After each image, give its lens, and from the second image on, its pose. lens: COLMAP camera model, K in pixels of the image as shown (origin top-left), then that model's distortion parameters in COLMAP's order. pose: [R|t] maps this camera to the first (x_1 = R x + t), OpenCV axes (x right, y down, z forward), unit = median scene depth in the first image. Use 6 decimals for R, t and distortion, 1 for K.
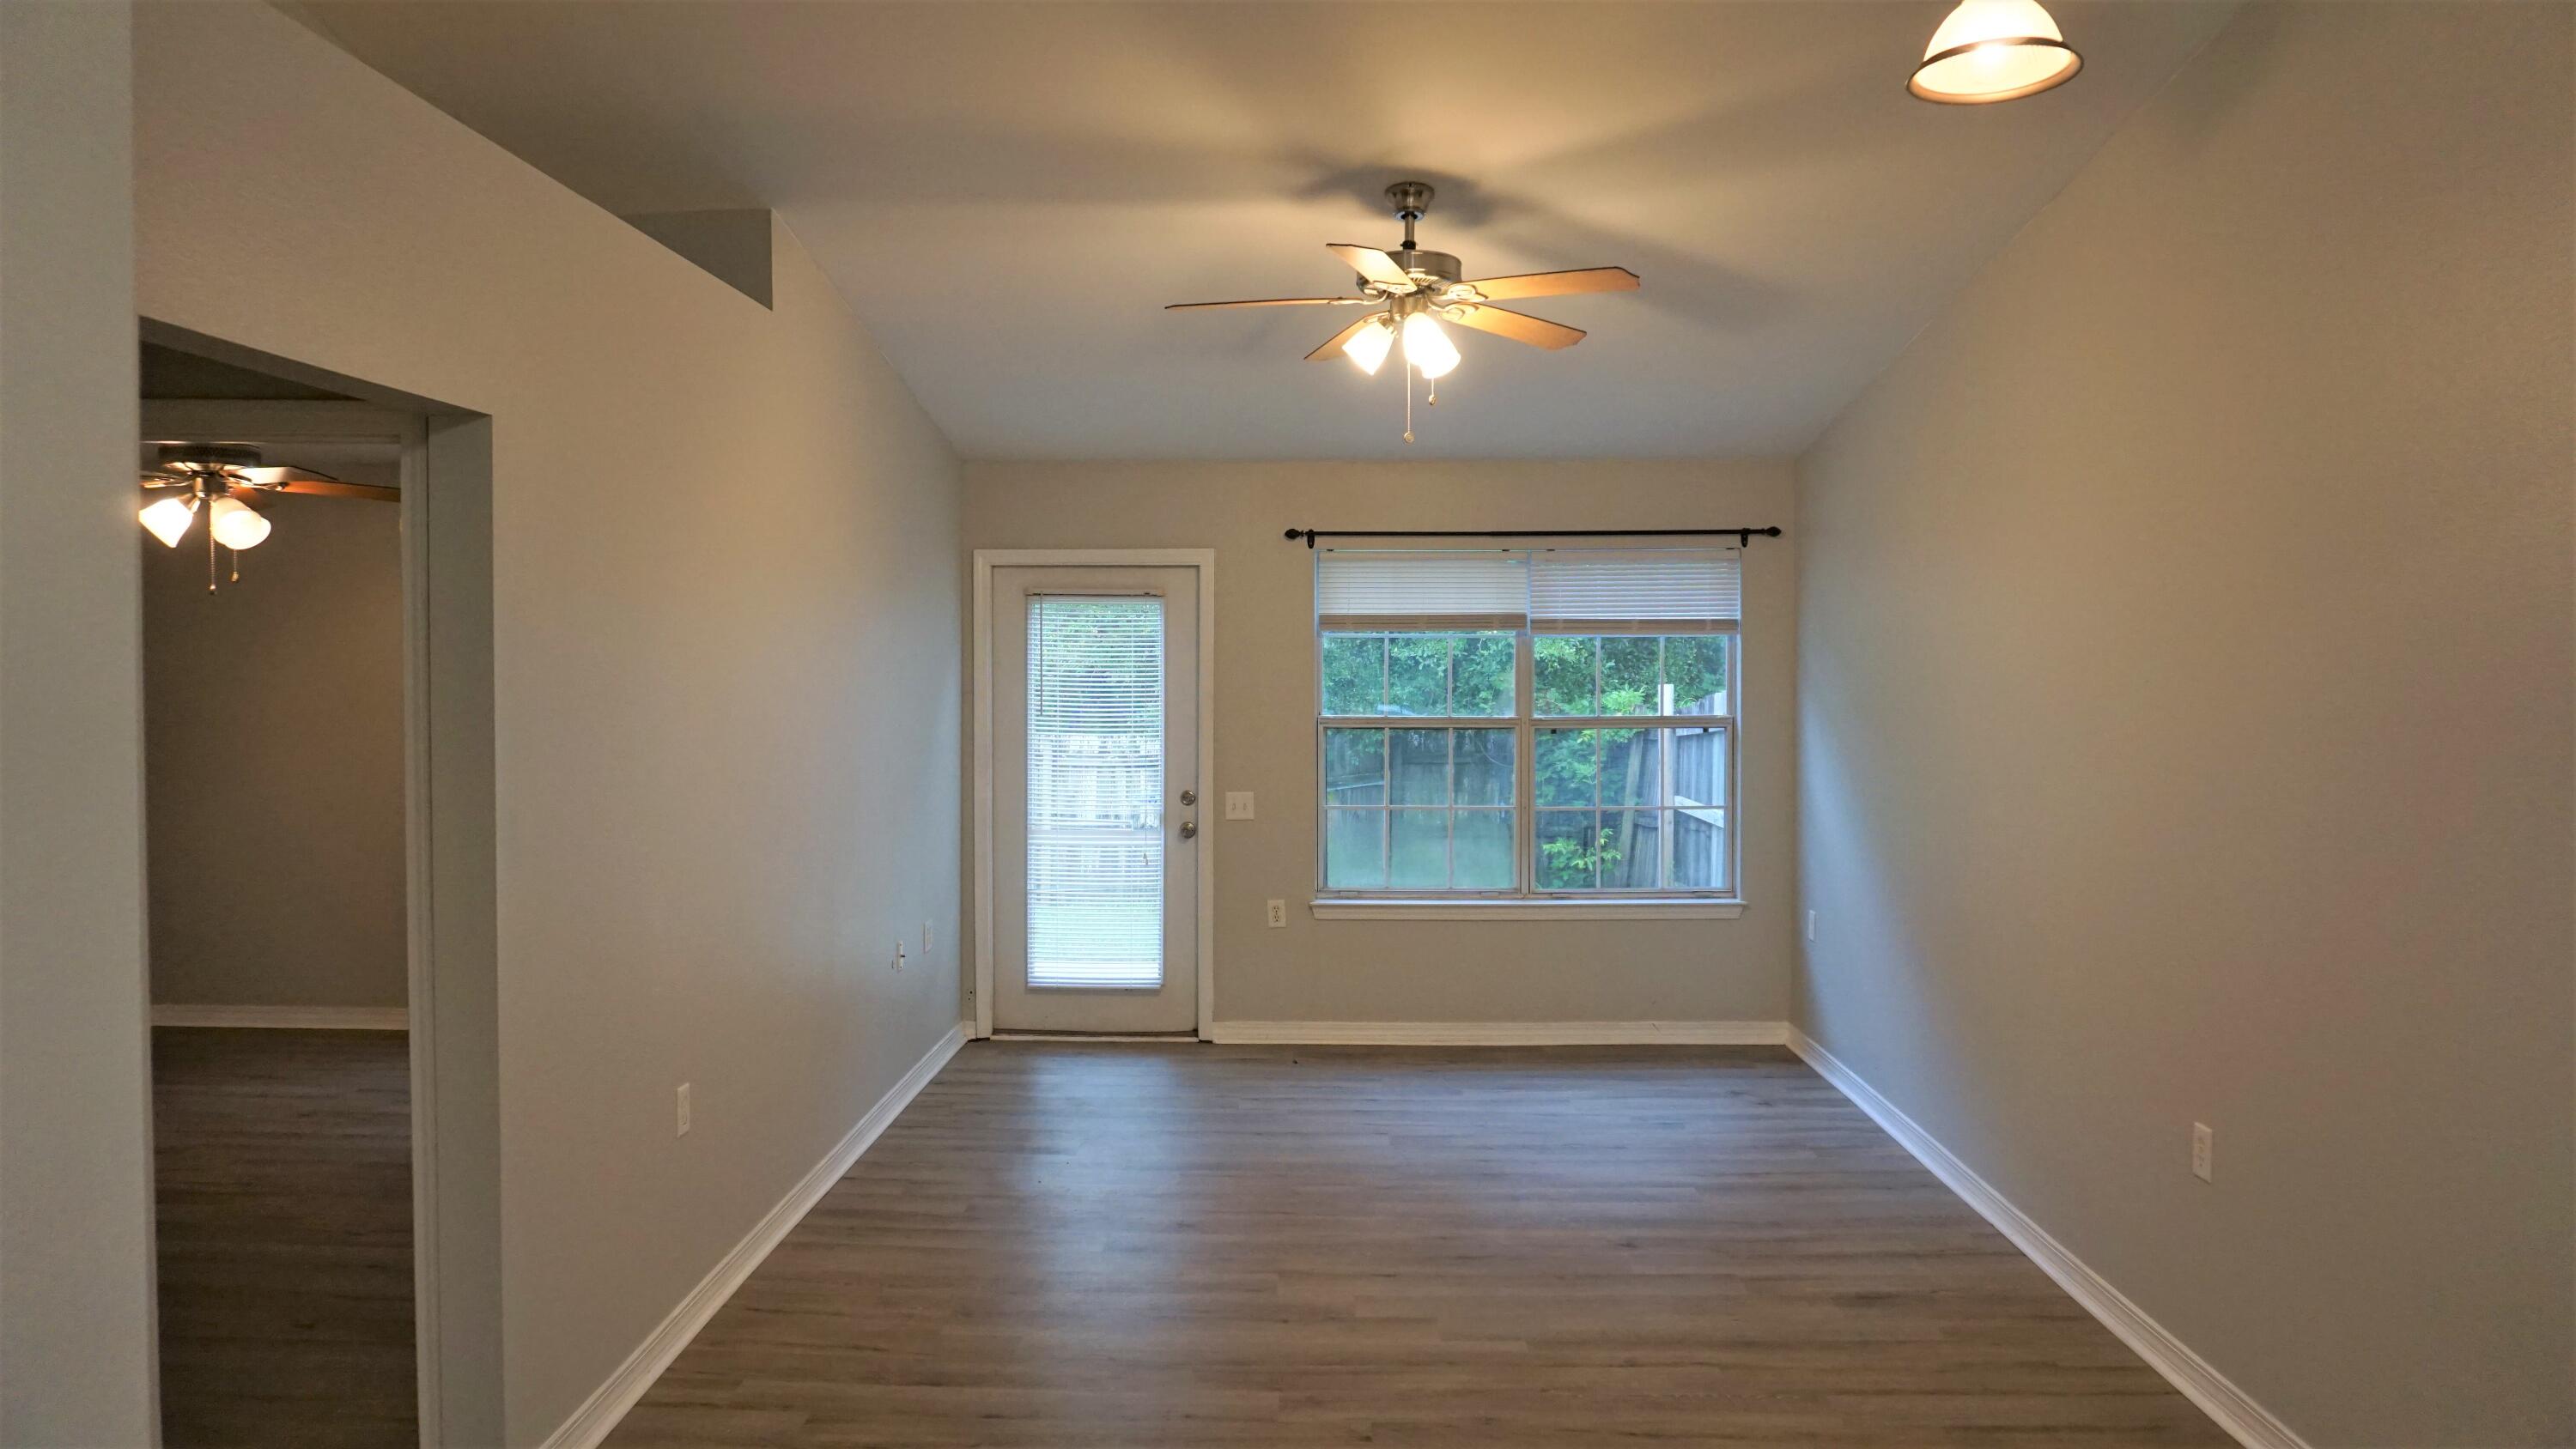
lens RADIAL K [[1765.2, 0, 1288.0], [0, 1765.2, 724.5], [0, 0, 1]] dist [-0.040623, 0.054071]
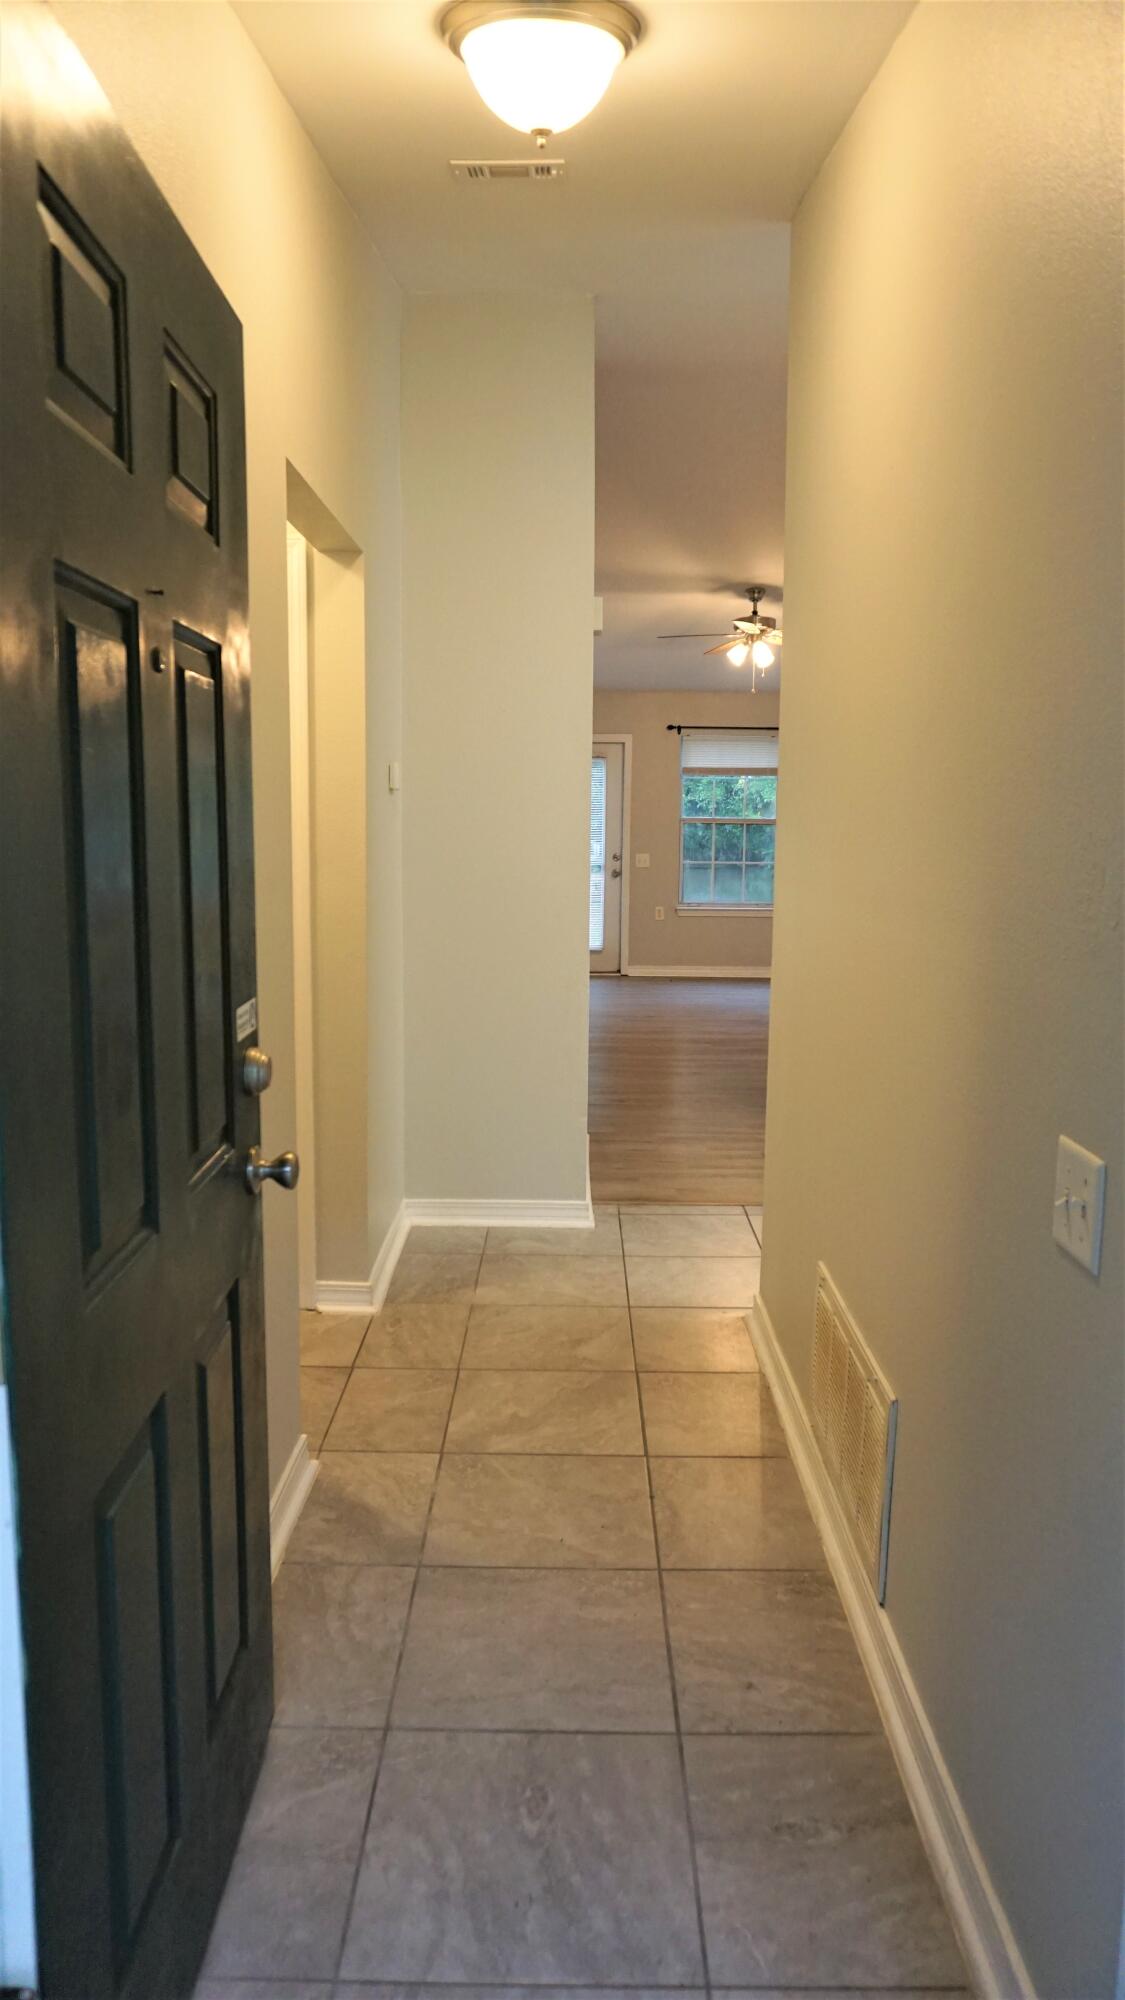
lens RADIAL K [[1370.7, 0, 562.5], [0, 1370.7, 1000.0], [0, 0, 1]] dist [-0.040623, 0.054071]
pose [[0.999908, 0.003553, 0.013091, -0.142663], [-0.004769, 0.995561, 0.094003, 0.058641], [-0.012699, -0.094056, 0.995486, -0.612176]]
